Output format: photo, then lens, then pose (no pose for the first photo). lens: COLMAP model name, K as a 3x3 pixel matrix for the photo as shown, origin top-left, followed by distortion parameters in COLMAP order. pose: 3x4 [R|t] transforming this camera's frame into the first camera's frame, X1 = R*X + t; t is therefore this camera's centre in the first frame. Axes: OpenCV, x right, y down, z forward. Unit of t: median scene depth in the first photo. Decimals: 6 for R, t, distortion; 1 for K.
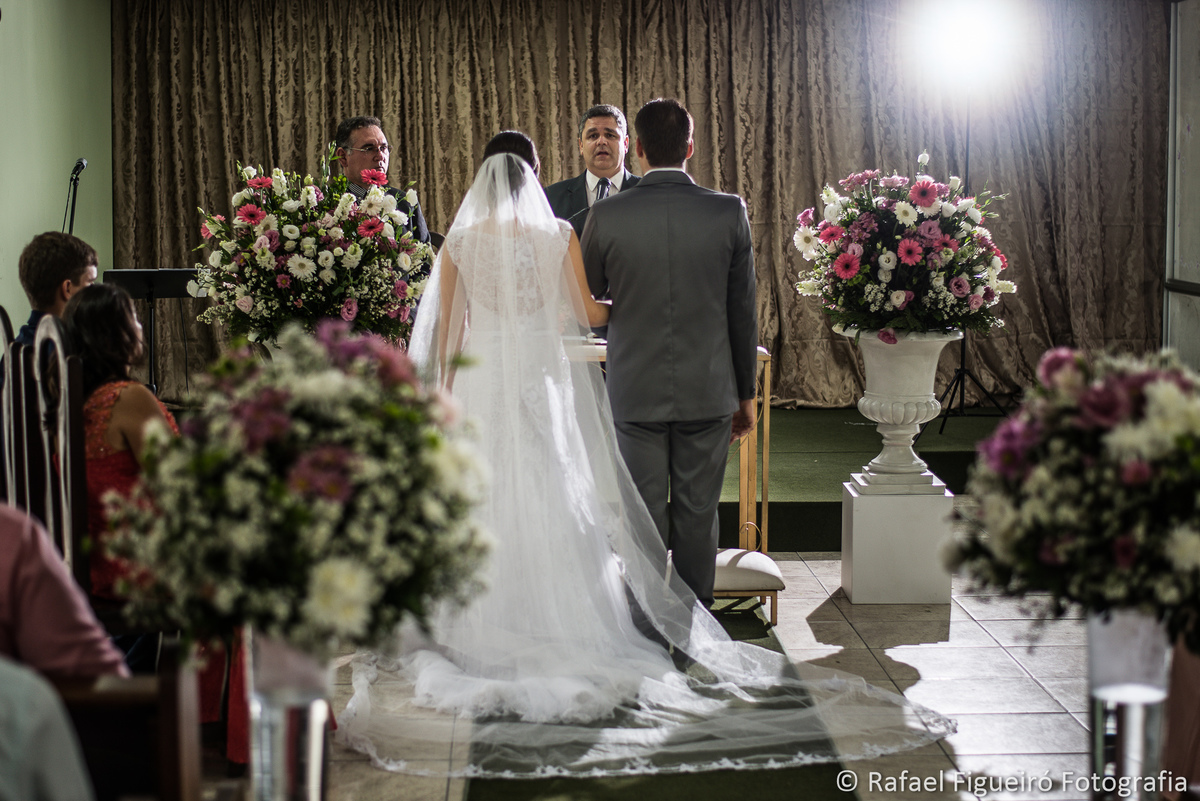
lens RADIAL K [[2784.2, 0, 592.9], [0, 2784.2, 405.5], [0, 0, 1]] dist [-0.006273, 0.000000]
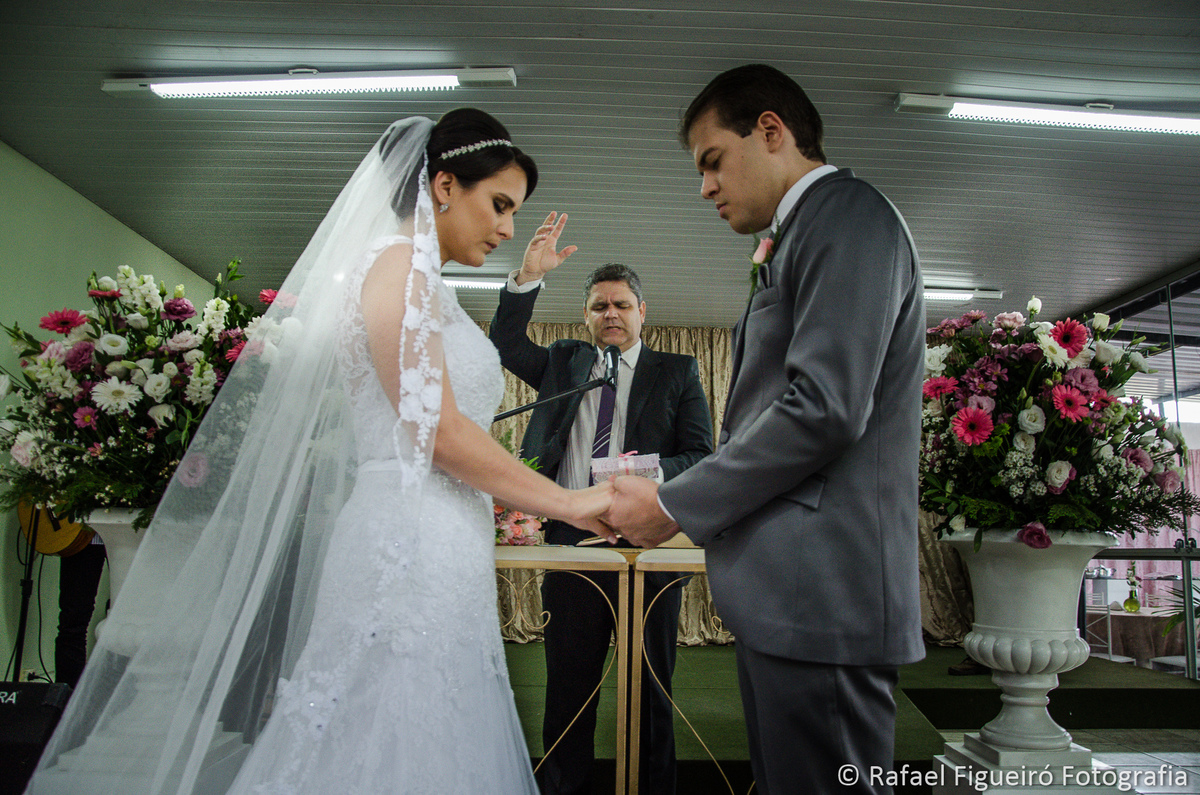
lens RADIAL K [[1025.1, 0, 602.0], [0, 1025.1, 399.6], [0, 0, 1]] dist [-0.136308, 0.004021]
pose [[0.999603, 0.020256, -0.019575, 0.009315], [-0.024232, 0.972676, -0.230900, 0.000207], [0.014363, 0.231283, 0.972781, 0.768701]]
